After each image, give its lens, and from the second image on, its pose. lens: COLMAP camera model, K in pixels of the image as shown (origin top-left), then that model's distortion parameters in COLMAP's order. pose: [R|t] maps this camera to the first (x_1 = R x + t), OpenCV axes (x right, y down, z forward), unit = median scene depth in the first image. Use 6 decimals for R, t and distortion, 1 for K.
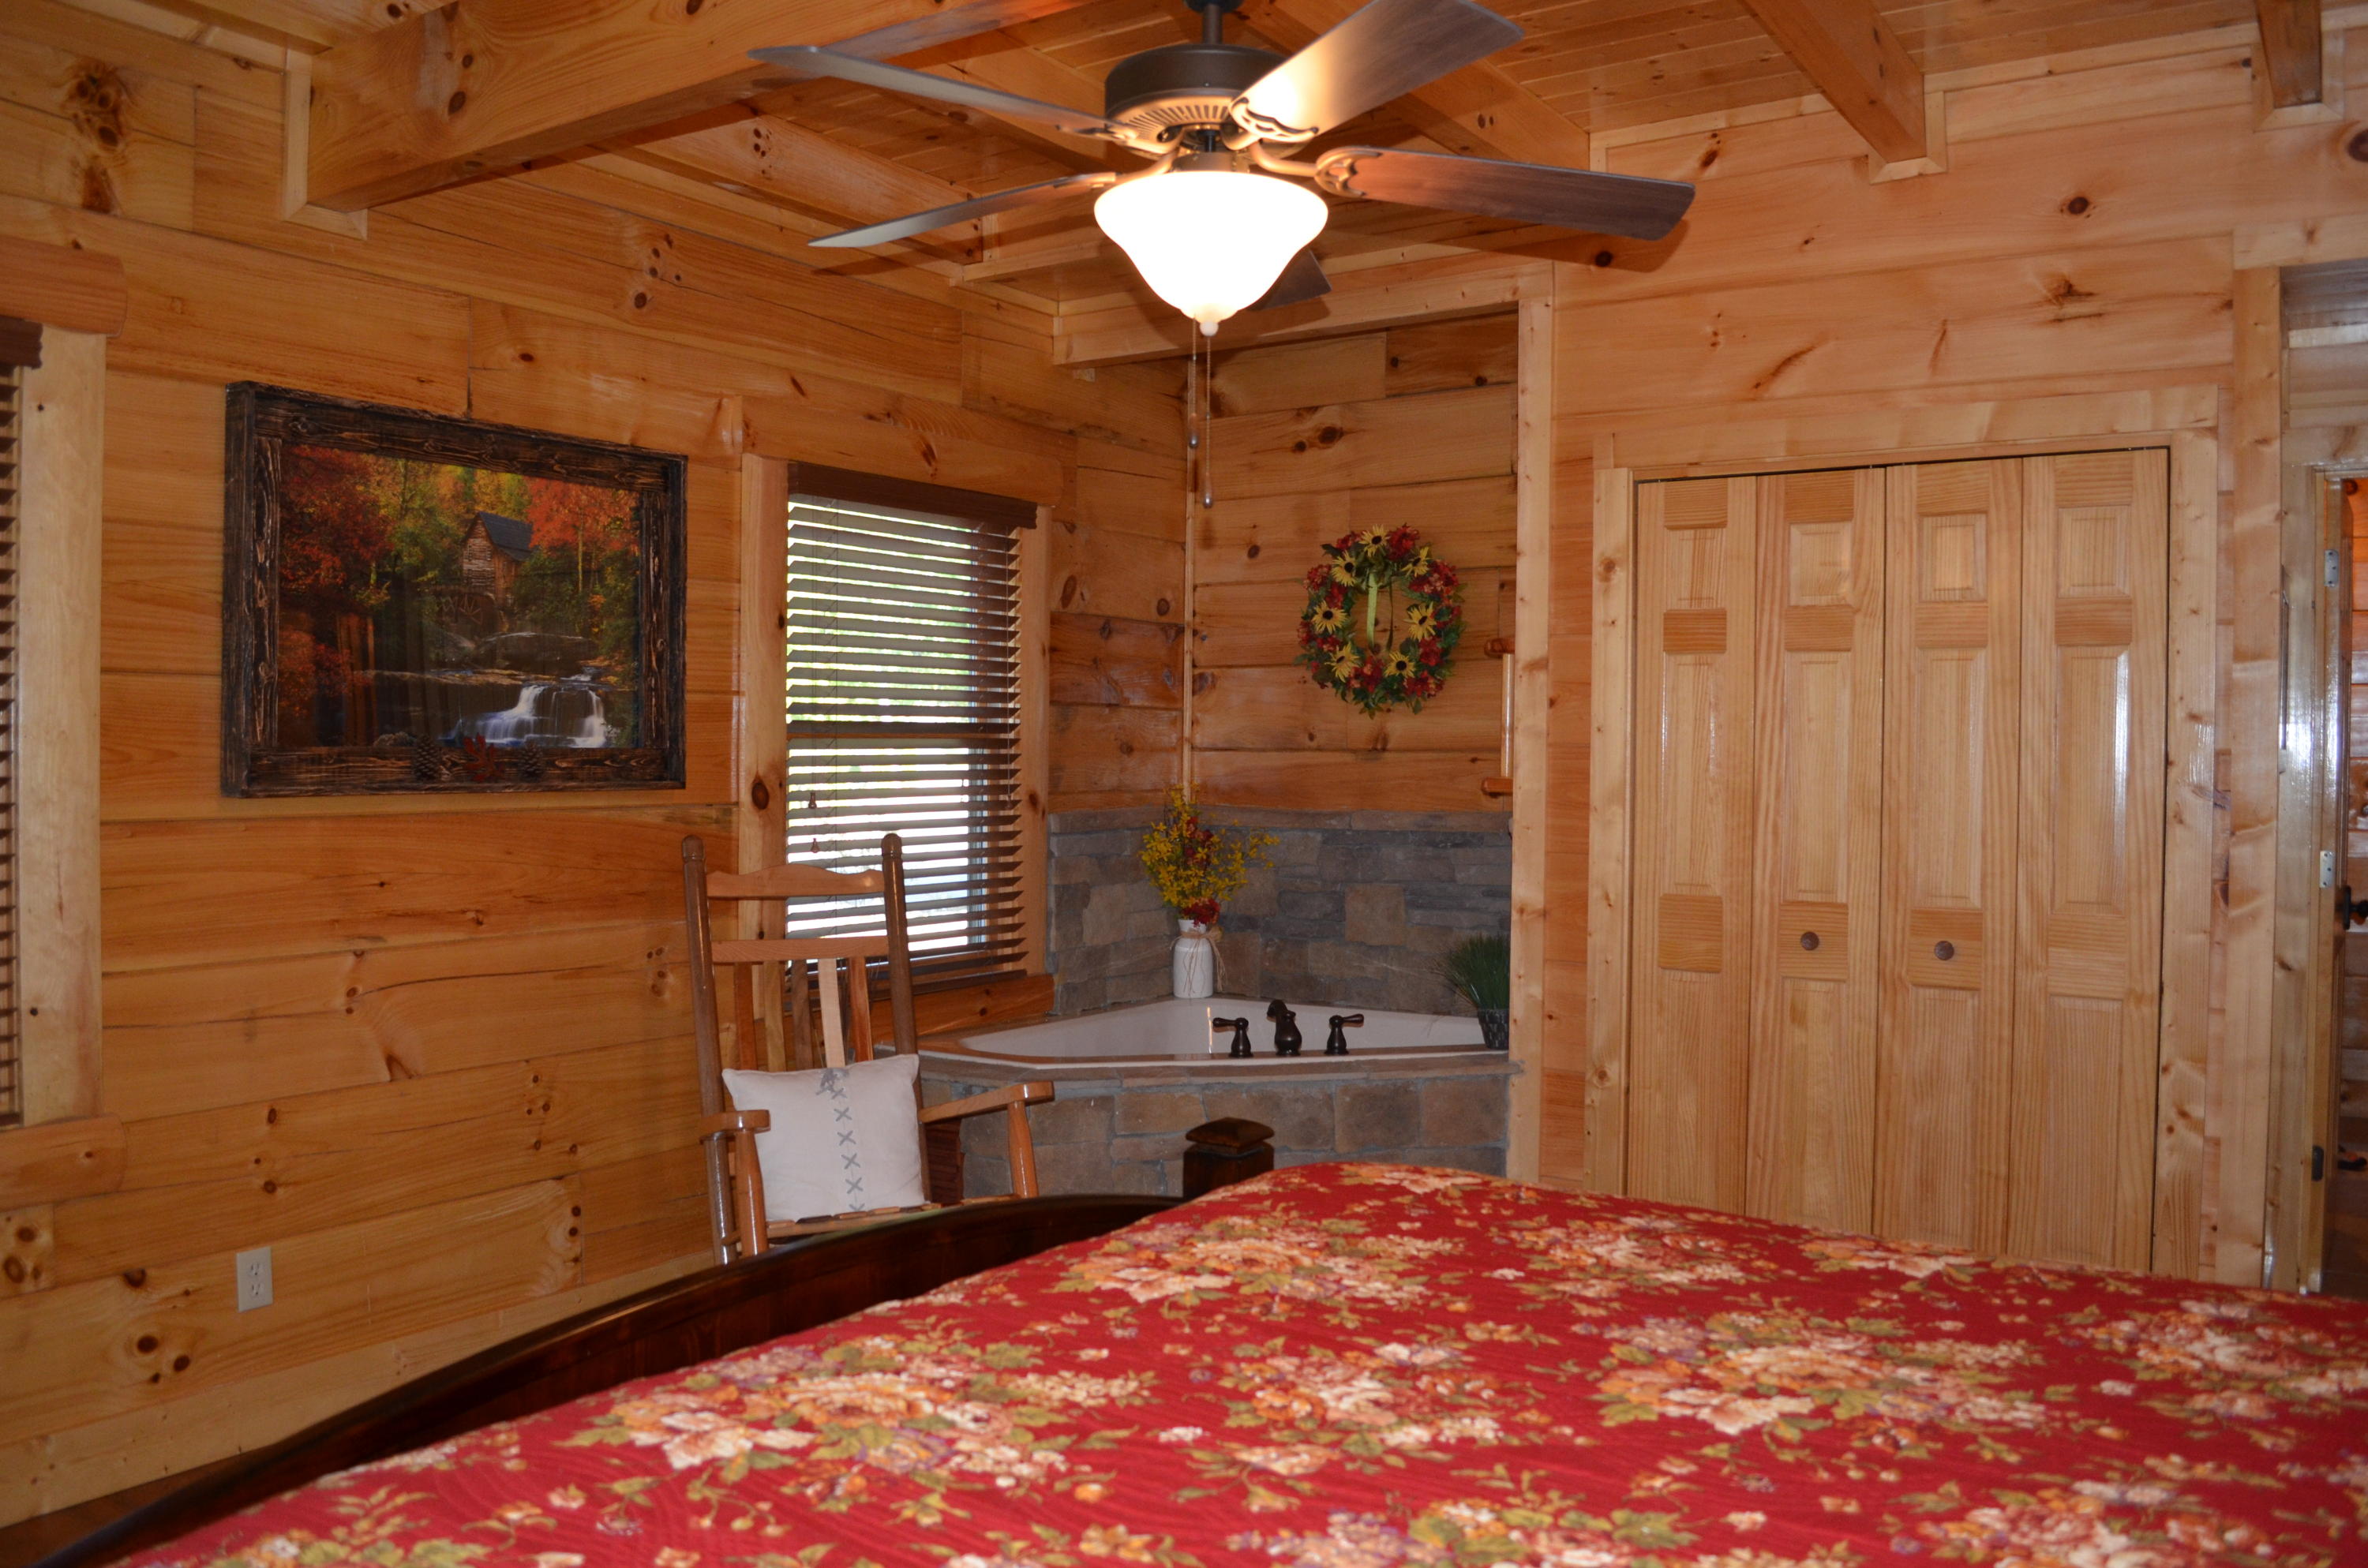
lens RADIAL K [[1839.4, 0, 1184.0], [0, 1839.4, 784.0], [0, 0, 1]] dist [-0.096639, 0.026112]
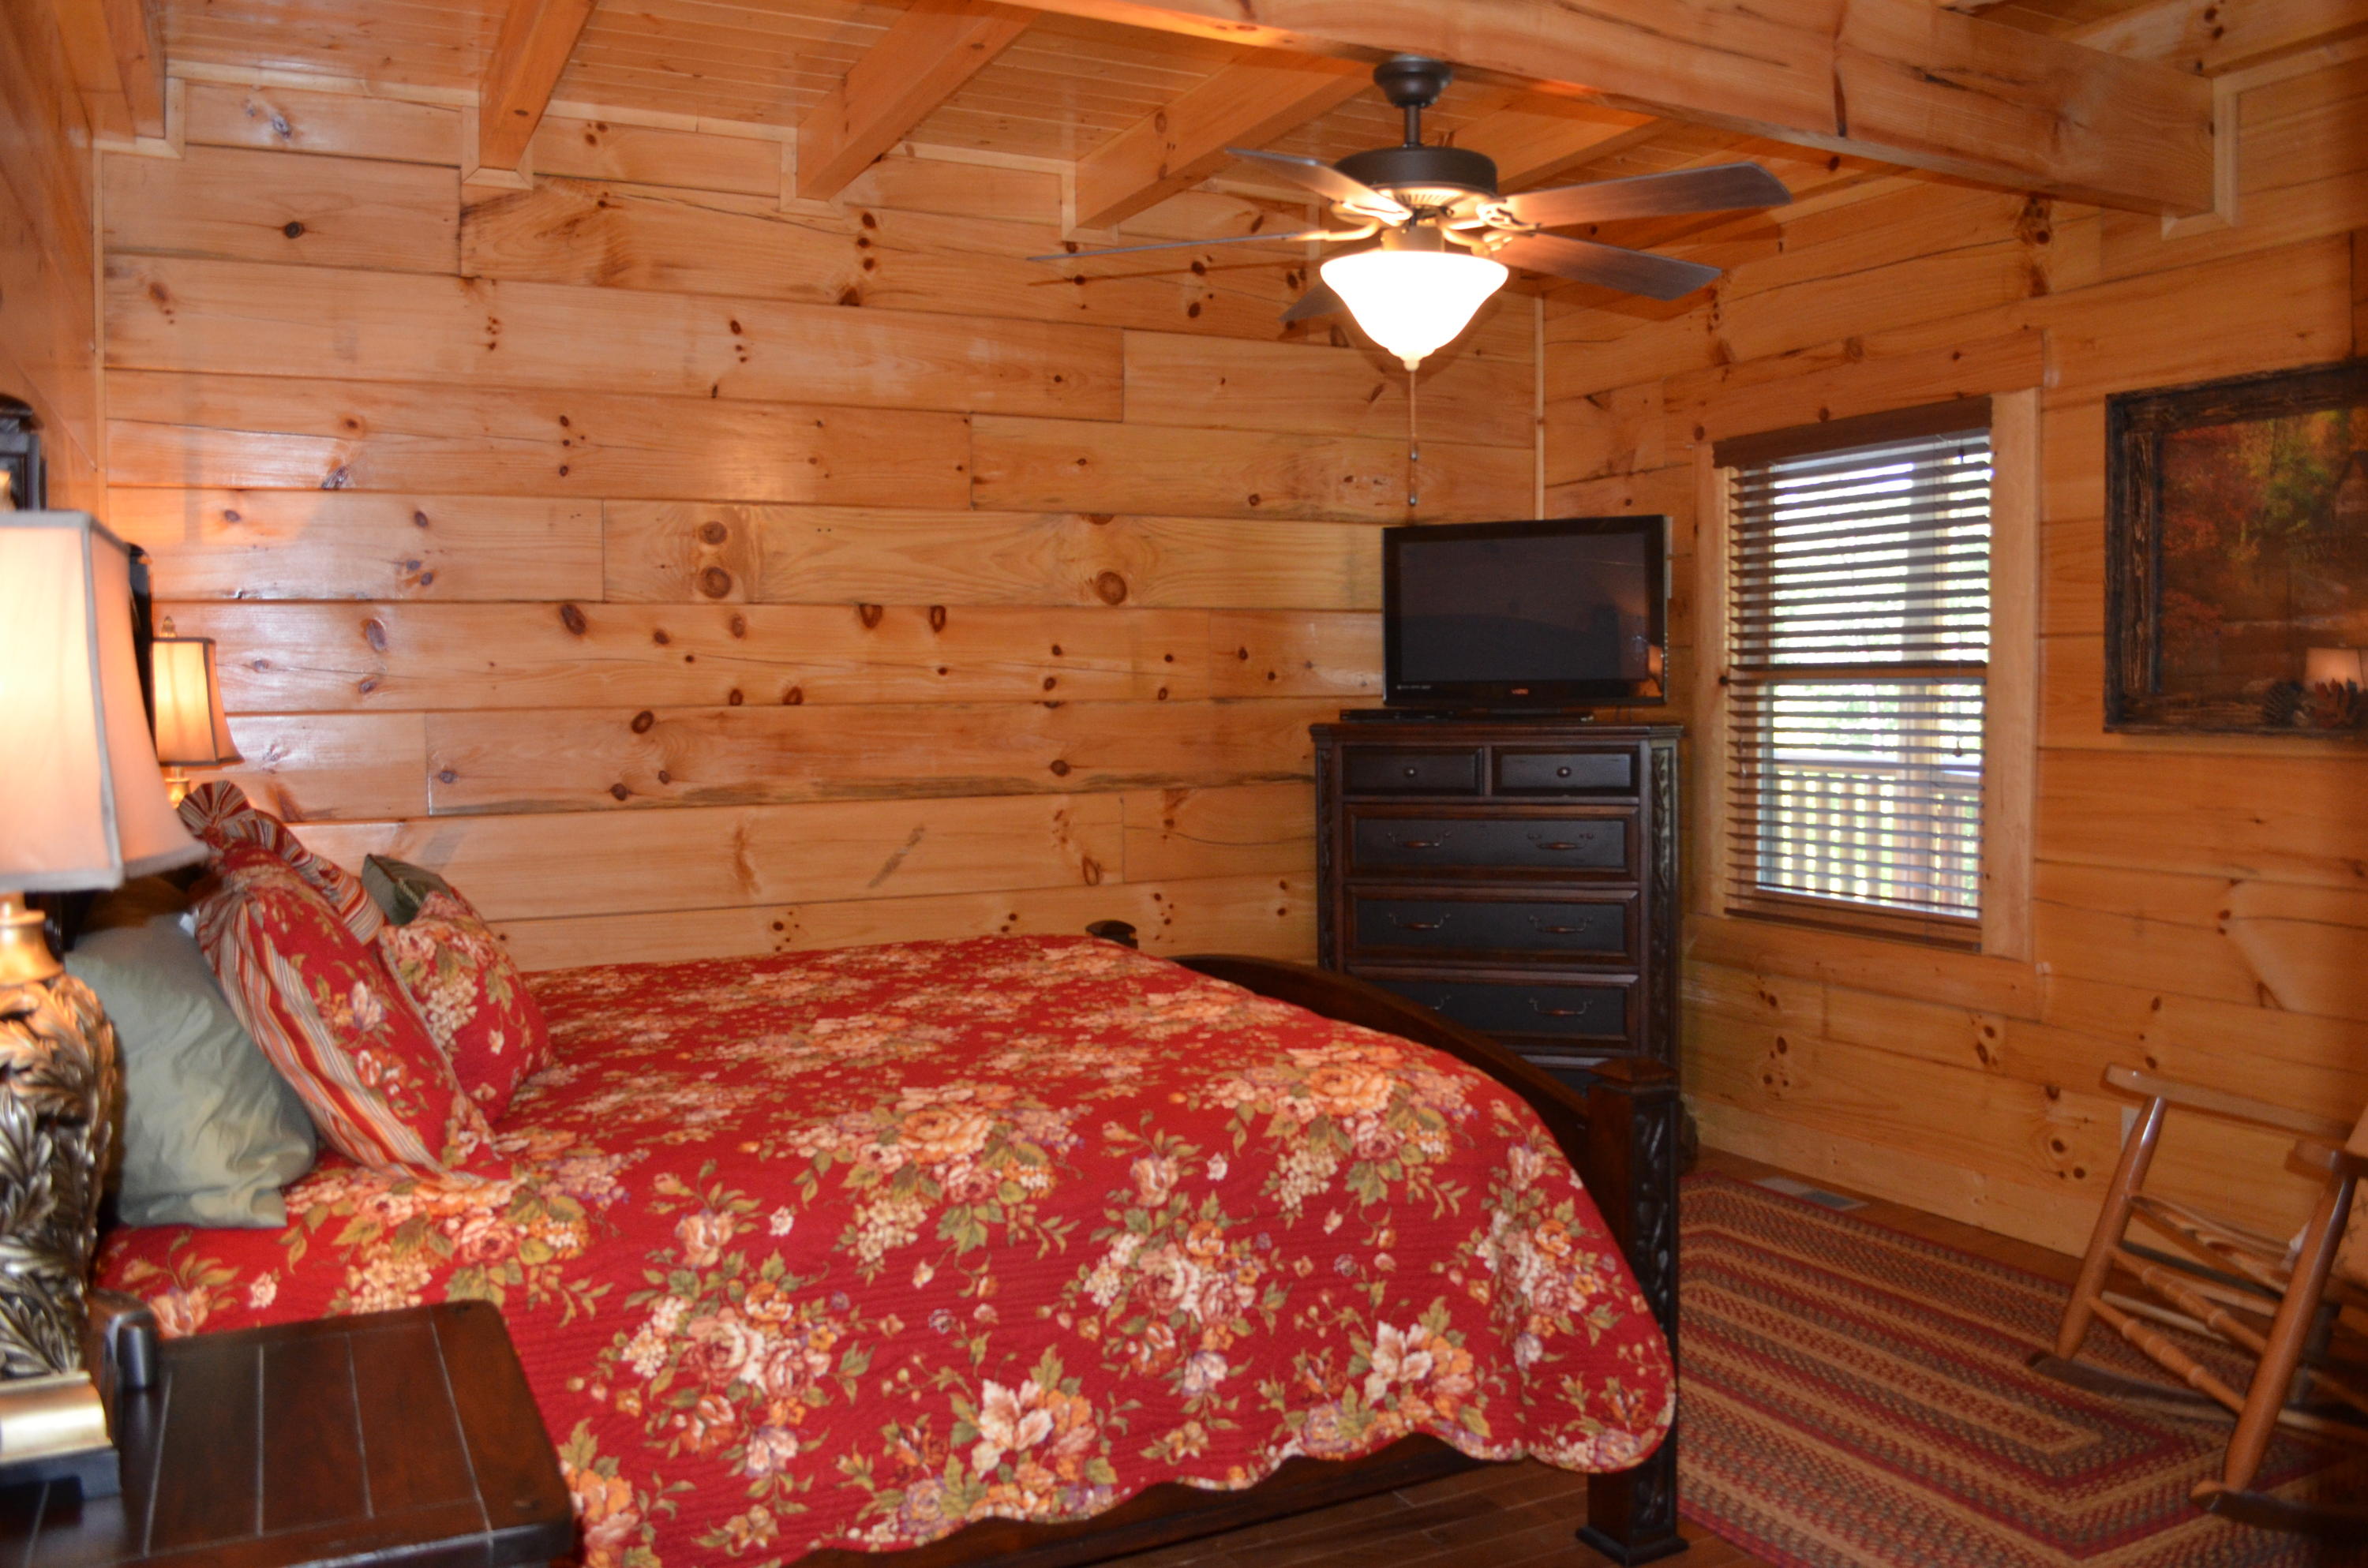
lens RADIAL K [[1839.4, 0, 1184.0], [0, 1839.4, 784.0], [0, 0, 1]] dist [-0.096639, 0.026112]
pose [[-0.503790, 0.044630, -0.862673, 0.832461], [-0.011450, 0.998232, 0.058330, -0.021771], [0.863751, 0.039263, -0.502388, 1.035427]]
